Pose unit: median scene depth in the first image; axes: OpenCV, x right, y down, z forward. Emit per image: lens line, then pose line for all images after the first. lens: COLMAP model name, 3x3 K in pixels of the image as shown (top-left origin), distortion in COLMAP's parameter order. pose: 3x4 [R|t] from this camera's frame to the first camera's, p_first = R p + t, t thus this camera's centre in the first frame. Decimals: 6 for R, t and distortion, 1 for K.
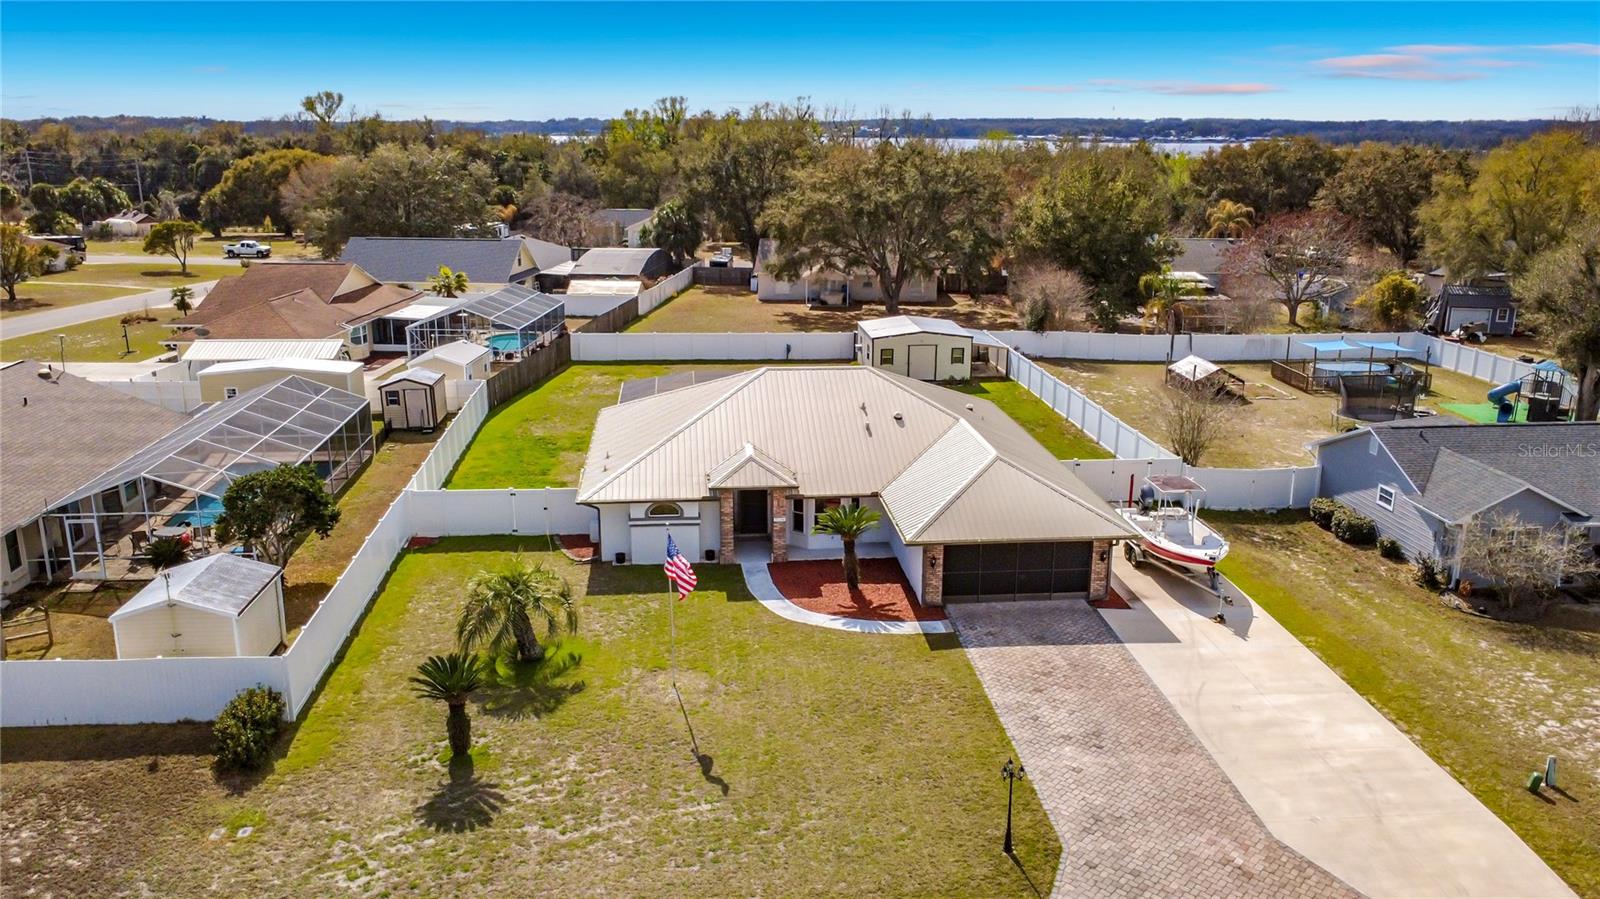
lens RADIAL K [[1209.8, 0, 800.0], [0, 1209.8, 449.5], [0, 0, 1]] dist [-0.000934, 0.001093]
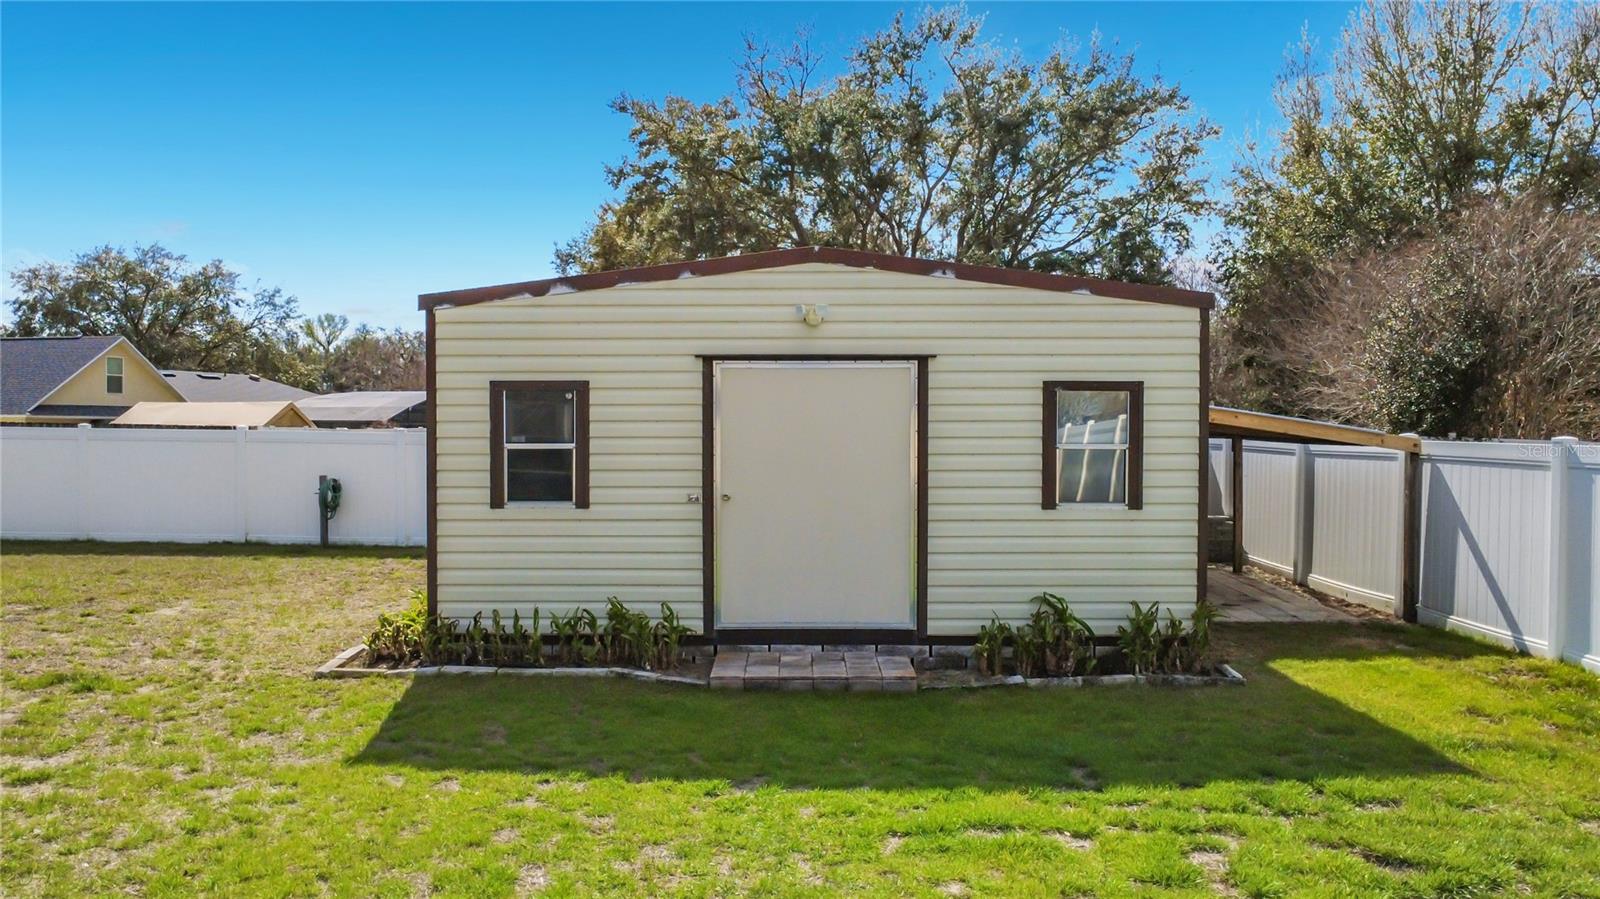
lens RADIAL K [[1155.7, 0, 800.0], [0, 1155.7, 449.5], [0, 0, 1]] dist [0.000899, 0.001580]
pose [[0.994898, -0.004031, -0.100806, 0.210942], [-0.019579, 0.972490, -0.232121, -0.089383], [0.098969, 0.232911, 0.967449, 1.655637]]
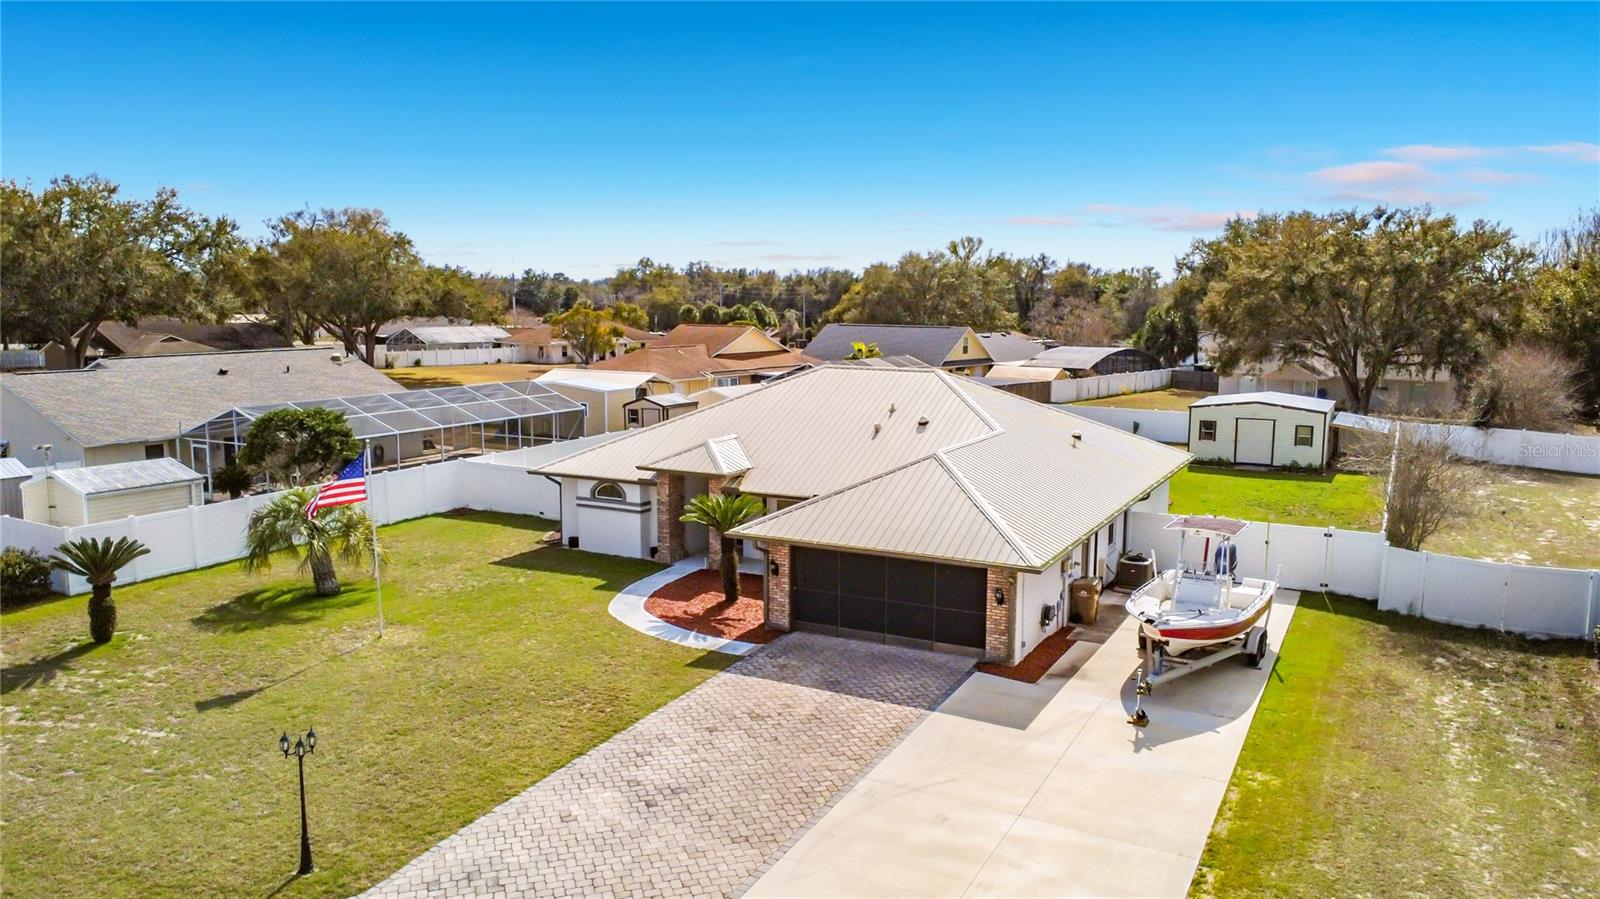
lens RADIAL K [[1155.7, 0, 800.0], [0, 1155.7, 449.5], [0, 0, 1]] dist [0.000899, 0.001580]
pose [[0.834473, 0.072309, -0.546284, 0.503756], [-0.141923, 0.986112, -0.086266, 0.078745], [0.532459, 0.149517, 0.833146, 0.391282]]
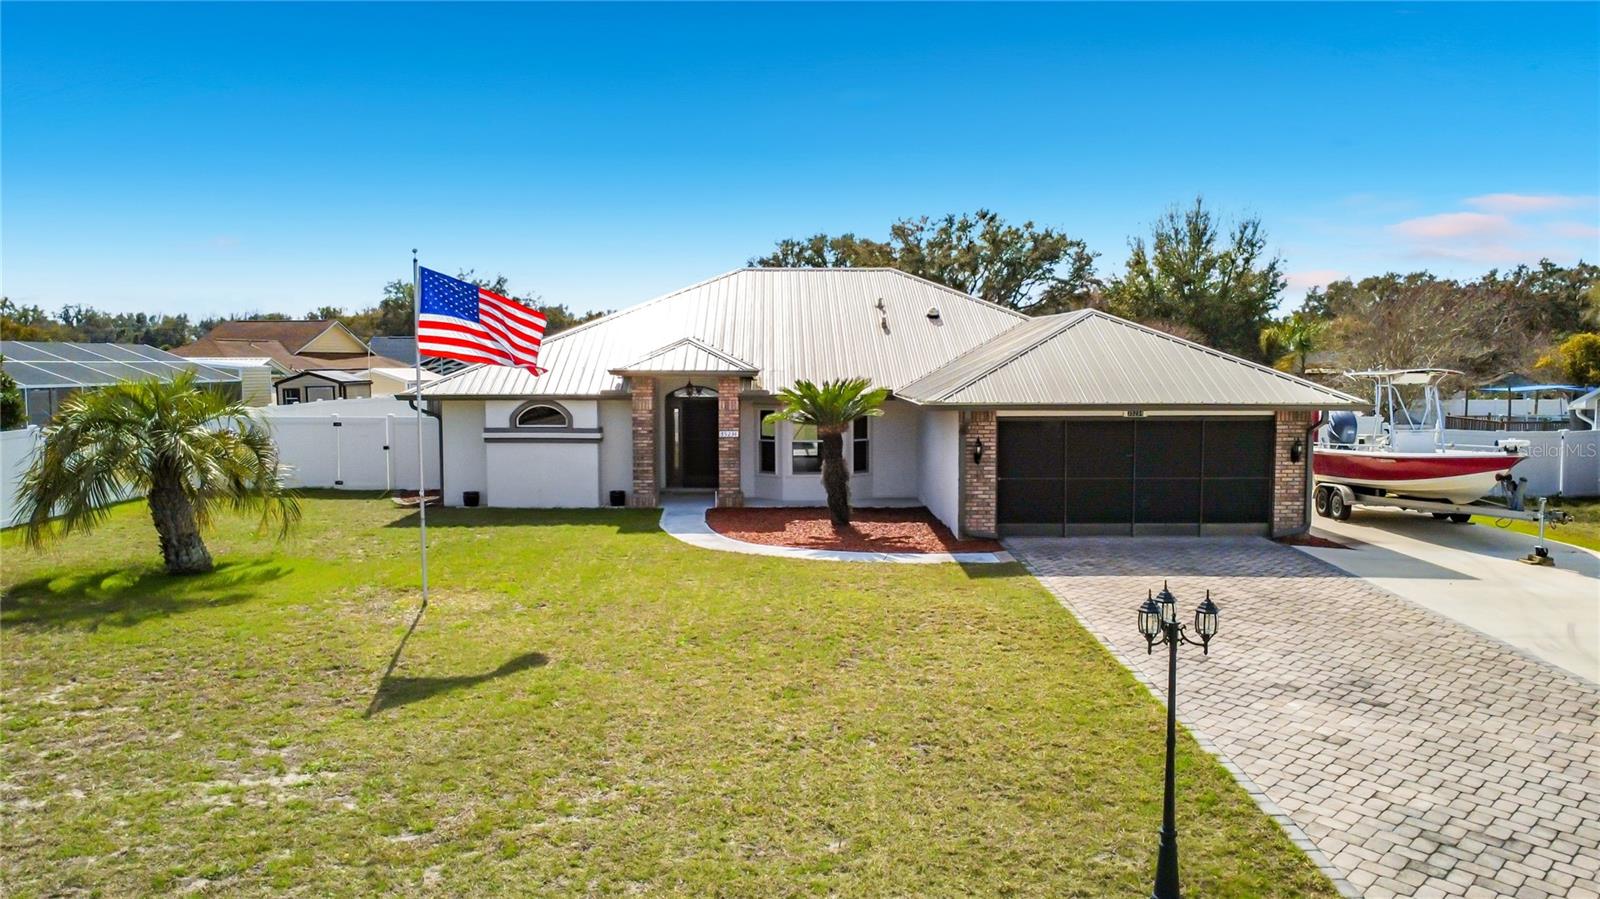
lens RADIAL K [[1161.8, 0, 800.0], [0, 1161.8, 449.5], [0, 0, 1]] dist [0.003323, -0.001579]
pose [[0.996662, 0.000316, -0.081636, 0.071460], [-0.015350, 0.982880, -0.183605, 0.186582], [0.080180, 0.184246, 0.979604, 0.471021]]
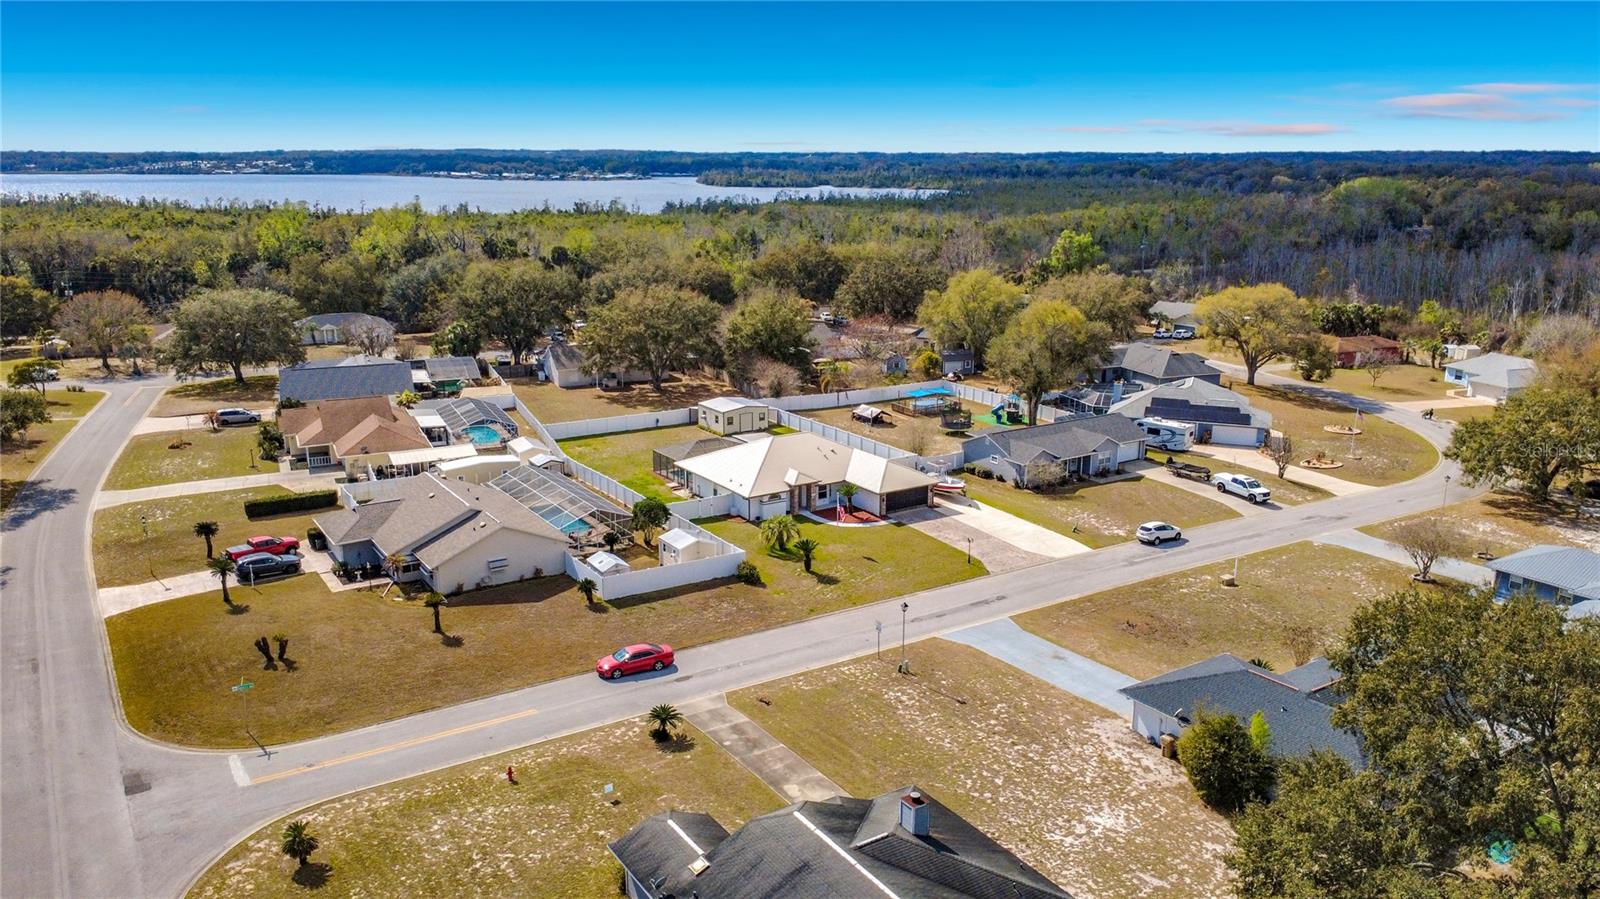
lens RADIAL K [[1161.8, 0, 800.0], [0, 1161.8, 449.5], [0, 0, 1]] dist [0.003323, -0.001579]
pose [[0.887191, -0.113722, 0.447169, -1.248704], [0.119702, 0.992697, 0.014968, -0.086692], [-0.445606, 0.040247, 0.894324, -1.332503]]
